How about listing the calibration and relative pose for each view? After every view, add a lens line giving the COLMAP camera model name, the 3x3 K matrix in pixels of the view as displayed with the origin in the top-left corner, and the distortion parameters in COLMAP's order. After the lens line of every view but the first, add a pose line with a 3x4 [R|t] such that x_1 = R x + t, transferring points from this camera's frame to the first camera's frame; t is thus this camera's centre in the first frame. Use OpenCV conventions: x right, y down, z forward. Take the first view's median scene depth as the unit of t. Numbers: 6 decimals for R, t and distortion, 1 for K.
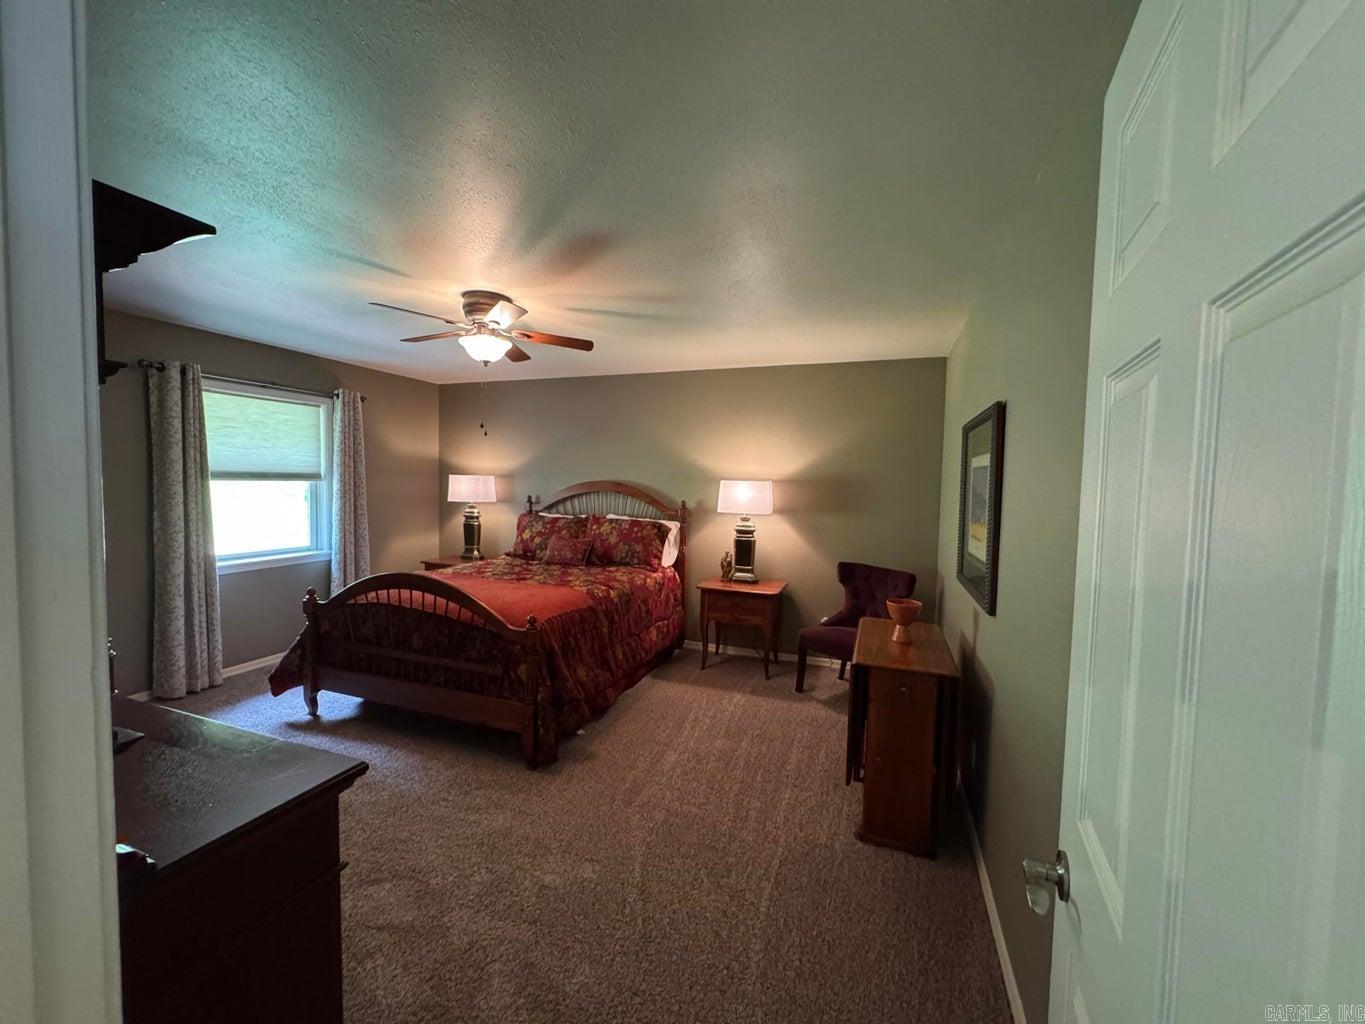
lens RADIAL K [[543.0, 0, 680.7], [0, 543.0, 510.3], [0, 0, 1]] dist [-0.001849, 0.000403]
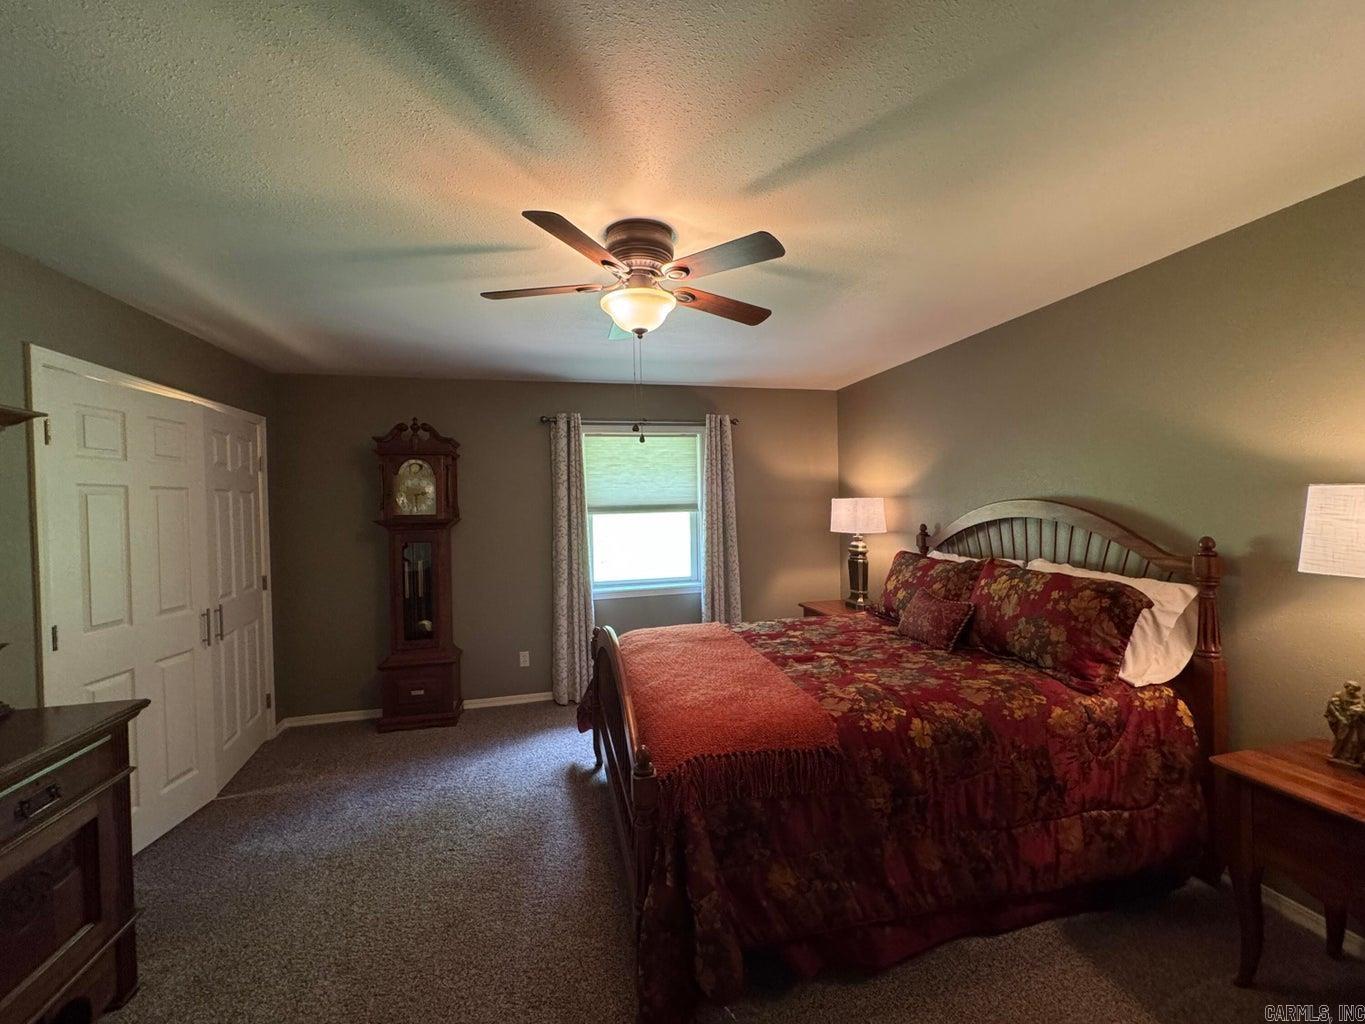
lens RADIAL K [[543.0, 0, 680.7], [0, 543.0, 510.3], [0, 0, 1]] dist [-0.001849, 0.000403]
pose [[0.557904, -0.024704, -0.829538, 0.139226], [-0.010079, 0.999281, -0.036538, -0.020373], [0.829844, 0.028745, 0.557254, 0.442095]]
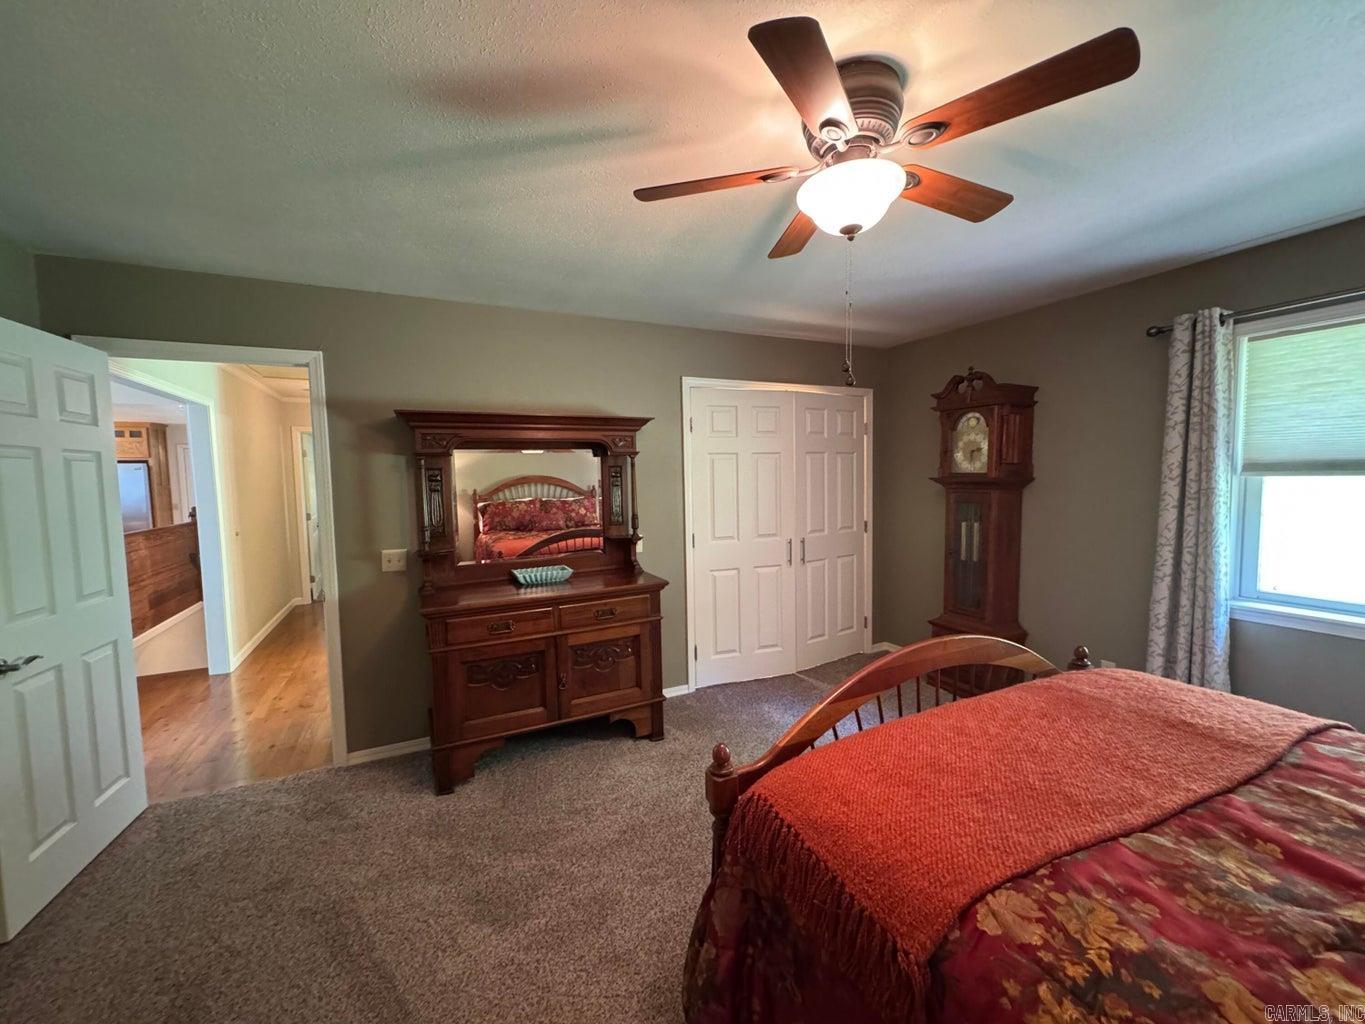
lens RADIAL K [[543.0, 0, 680.7], [0, 543.0, 510.3], [0, 0, 1]] dist [-0.001849, 0.000403]
pose [[-0.689404, 0.041119, -0.723209, 0.067937], [-0.033224, 0.995542, 0.088275, -0.041314], [0.723615, 0.084885, -0.684964, 0.809609]]
